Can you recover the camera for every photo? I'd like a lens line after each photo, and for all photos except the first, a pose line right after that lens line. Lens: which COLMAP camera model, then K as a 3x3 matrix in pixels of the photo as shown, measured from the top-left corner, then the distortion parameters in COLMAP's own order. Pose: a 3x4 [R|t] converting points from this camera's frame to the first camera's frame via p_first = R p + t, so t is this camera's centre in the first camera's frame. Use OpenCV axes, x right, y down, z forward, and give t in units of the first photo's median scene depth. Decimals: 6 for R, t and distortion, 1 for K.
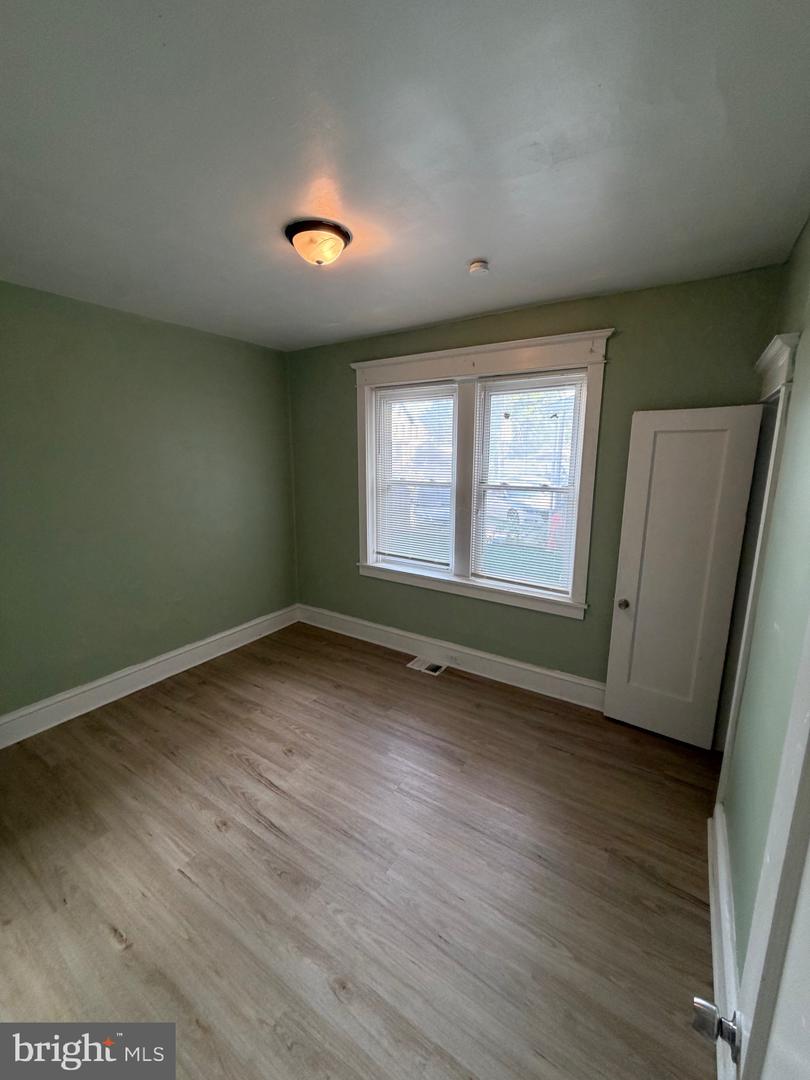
lens RADIAL K [[425.5, 0, 405.0], [0, 425.5, 540.0], [0, 0, 1]] dist [-0.040437, -0.000178]
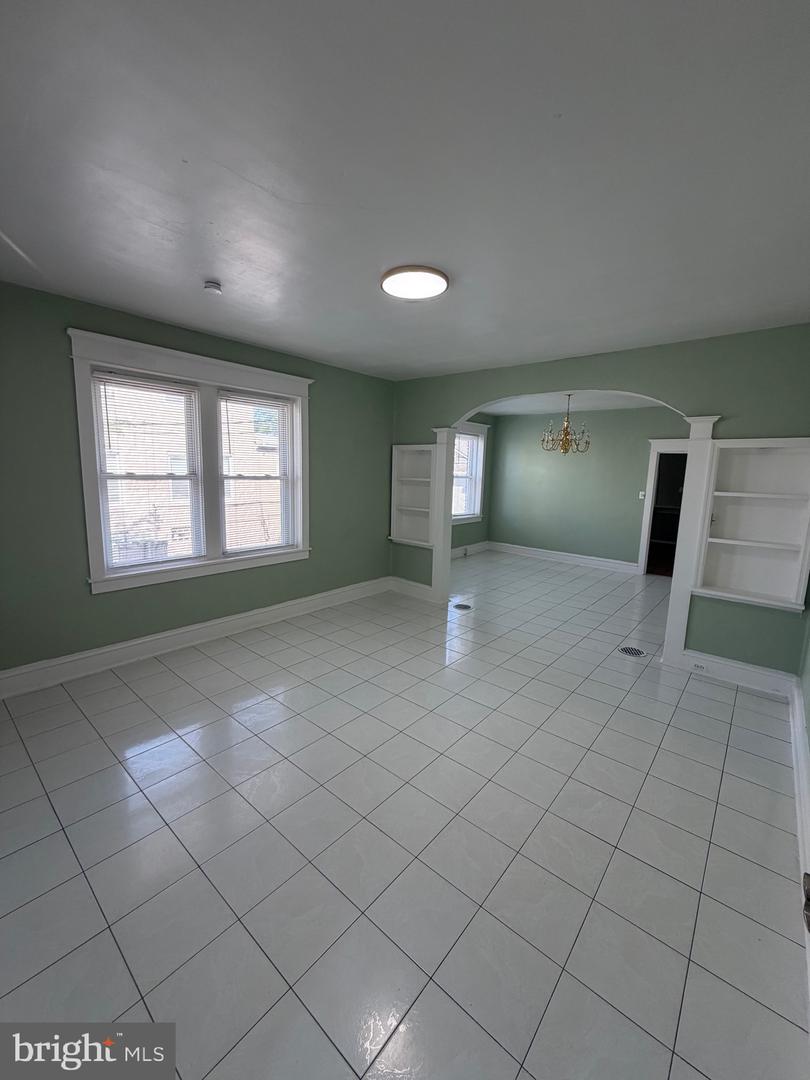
lens RADIAL K [[428.0, 0, 400.3], [0, 428.0, 537.6], [0, 0, 1]] dist [-0.000280, -0.000073]
pose [[0.109221, -0.163310, 0.980510, -0.988176], [0.145292, 0.978440, 0.146781, -0.066377], [-0.983342, 0.126428, 0.130593, 0.372751]]
